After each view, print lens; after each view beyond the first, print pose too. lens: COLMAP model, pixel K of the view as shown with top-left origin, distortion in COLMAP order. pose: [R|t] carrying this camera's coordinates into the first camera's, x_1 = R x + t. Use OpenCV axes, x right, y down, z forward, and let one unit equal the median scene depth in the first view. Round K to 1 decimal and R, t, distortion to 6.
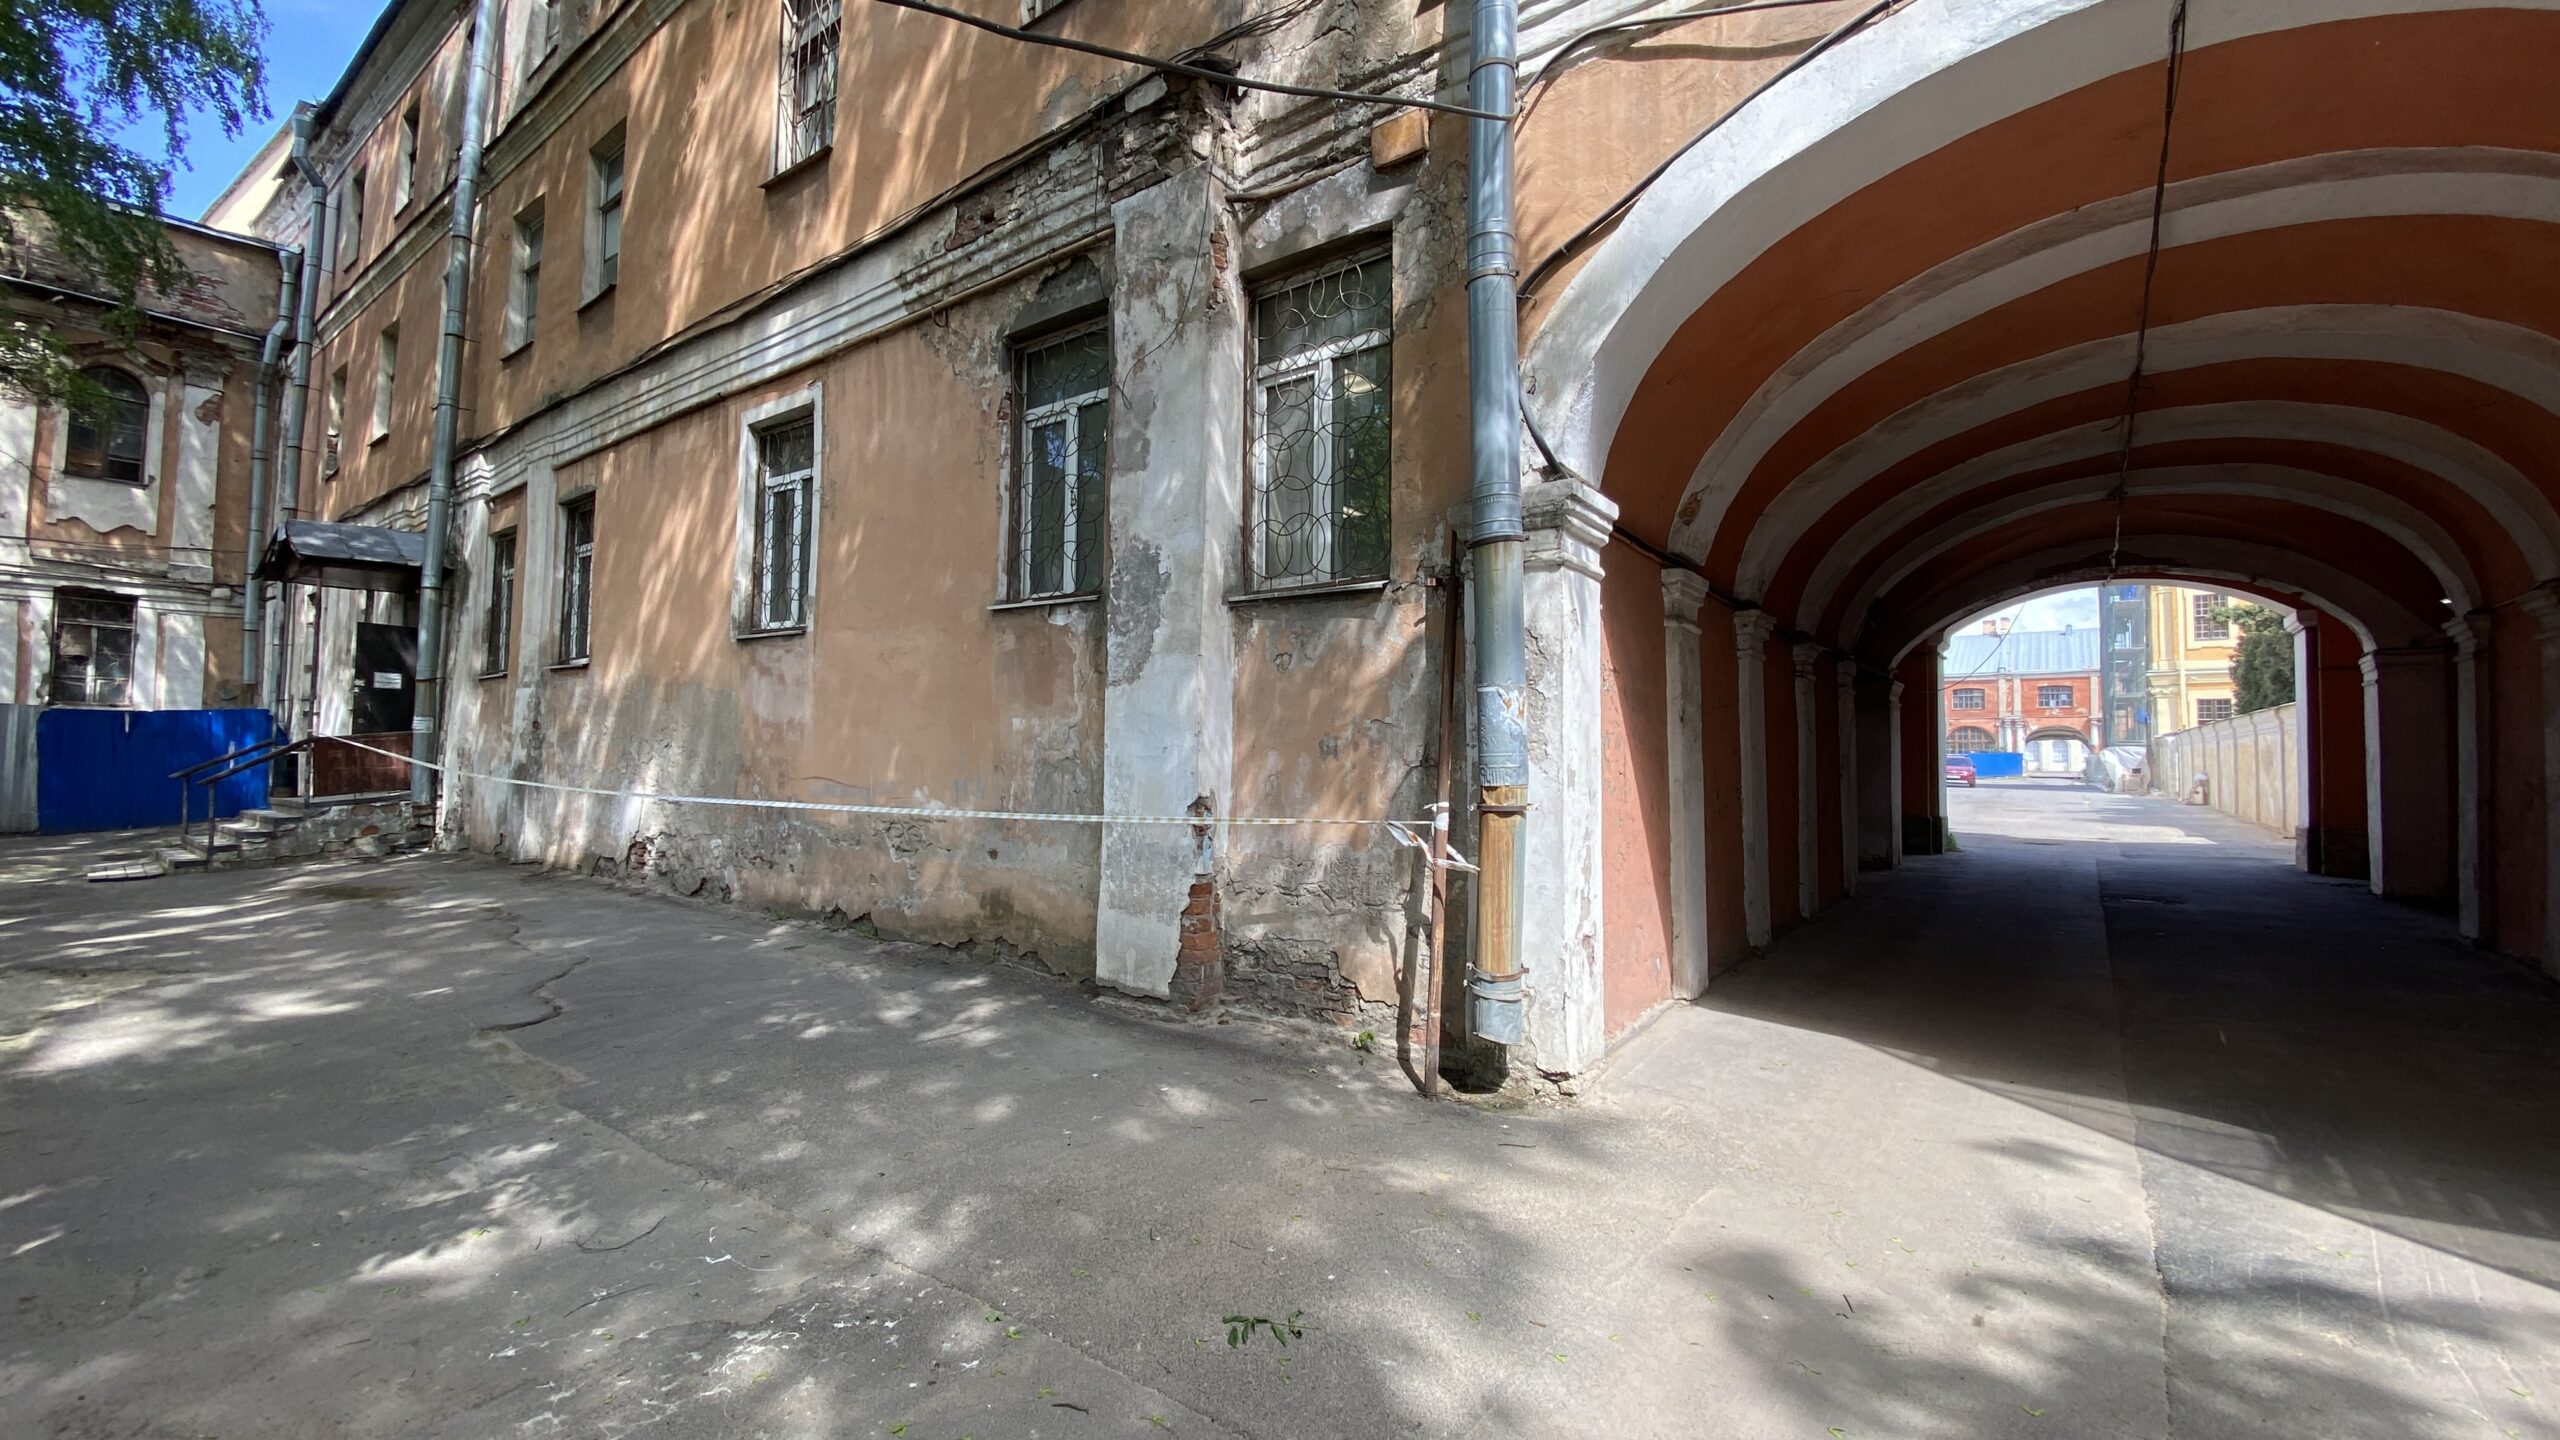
lens RADIAL K [[1029.1, 0, 1276.0], [0, 1029.1, 714.4], [0, 0, 1]] dist [0.027417, -0.024972]
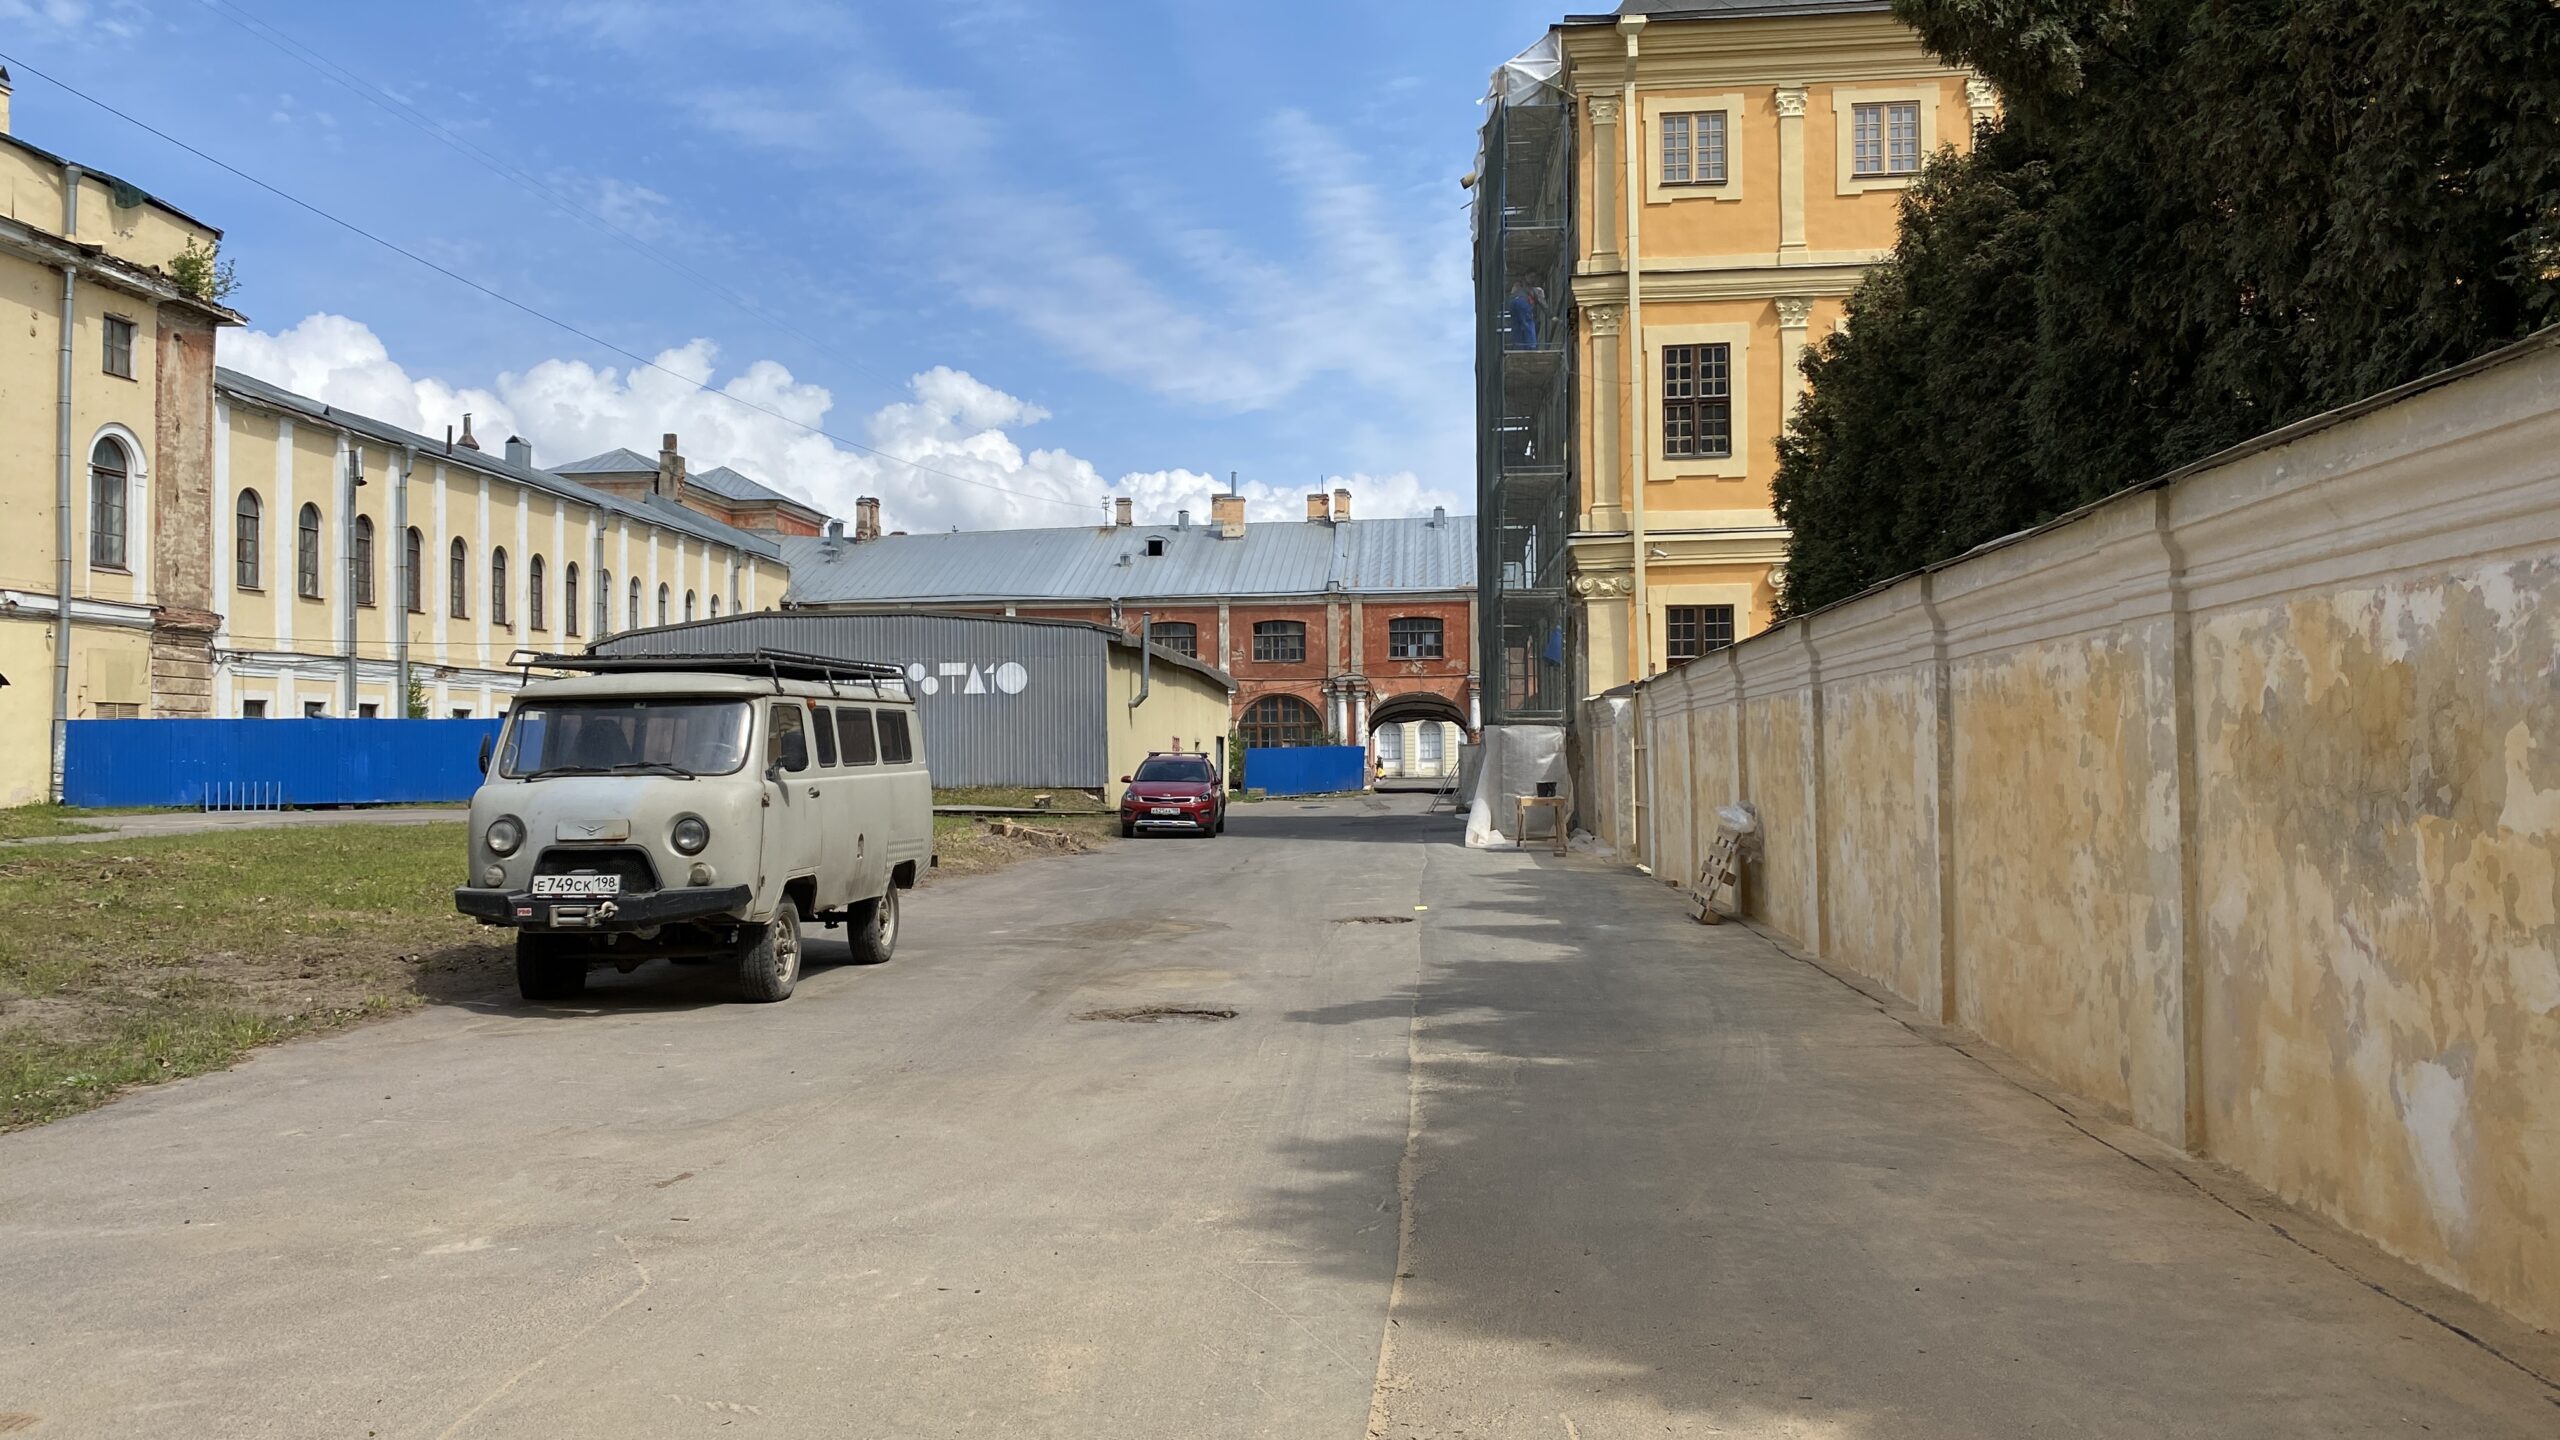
lens RADIAL K [[1922.3, 0, 1249.1], [0, 1922.3, 717.9], [0, 0, 1]] dist [-0.003653, -0.004401]
pose [[0.853819, -0.008676, 0.520498, 0.108483], [0.000199, 0.999866, 0.016341, 0.004765], [-0.520570, -0.013848, 0.853706, 0.133519]]
